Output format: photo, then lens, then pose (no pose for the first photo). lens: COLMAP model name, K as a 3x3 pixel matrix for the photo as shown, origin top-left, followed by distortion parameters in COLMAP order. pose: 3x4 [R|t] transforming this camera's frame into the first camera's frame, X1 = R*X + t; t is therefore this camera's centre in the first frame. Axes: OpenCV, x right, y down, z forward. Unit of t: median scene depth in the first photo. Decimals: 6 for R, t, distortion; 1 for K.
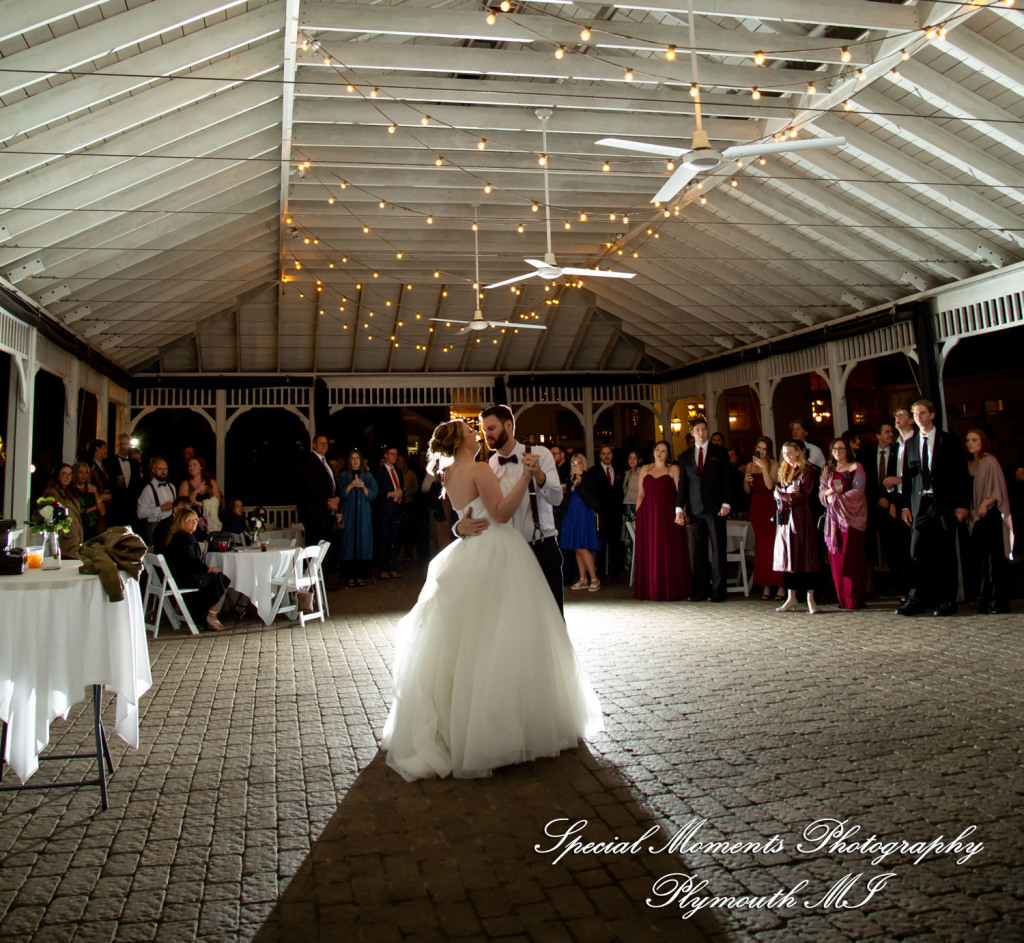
lens RADIAL K [[1049.9, 0, 508.2], [0, 1049.9, 271.4], [0, 0, 1]] dist [-0.143837, 0.076635]
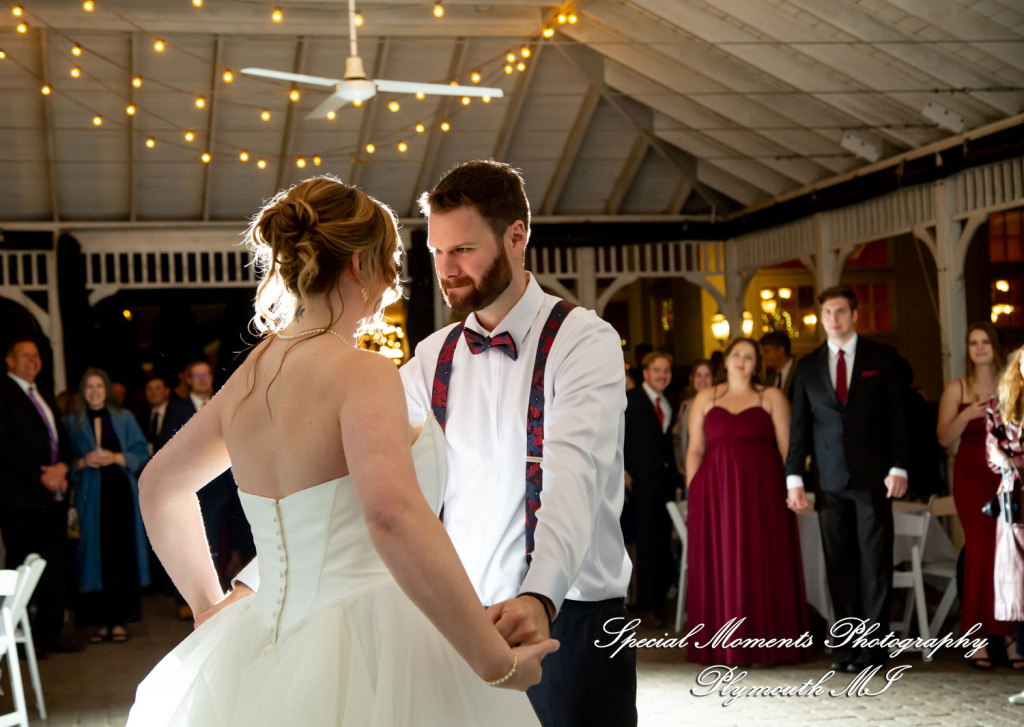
lens RADIAL K [[1747.3, 0, 478.7], [0, 1747.3, 376.3], [0, 0, 1]] dist [0.186291, 0.078869]
pose [[0.999807, -0.012077, 0.015512, 0.012189], [0.009295, 0.985688, 0.168323, 0.044602], [-0.017323, -0.168147, 0.985610, 0.210917]]
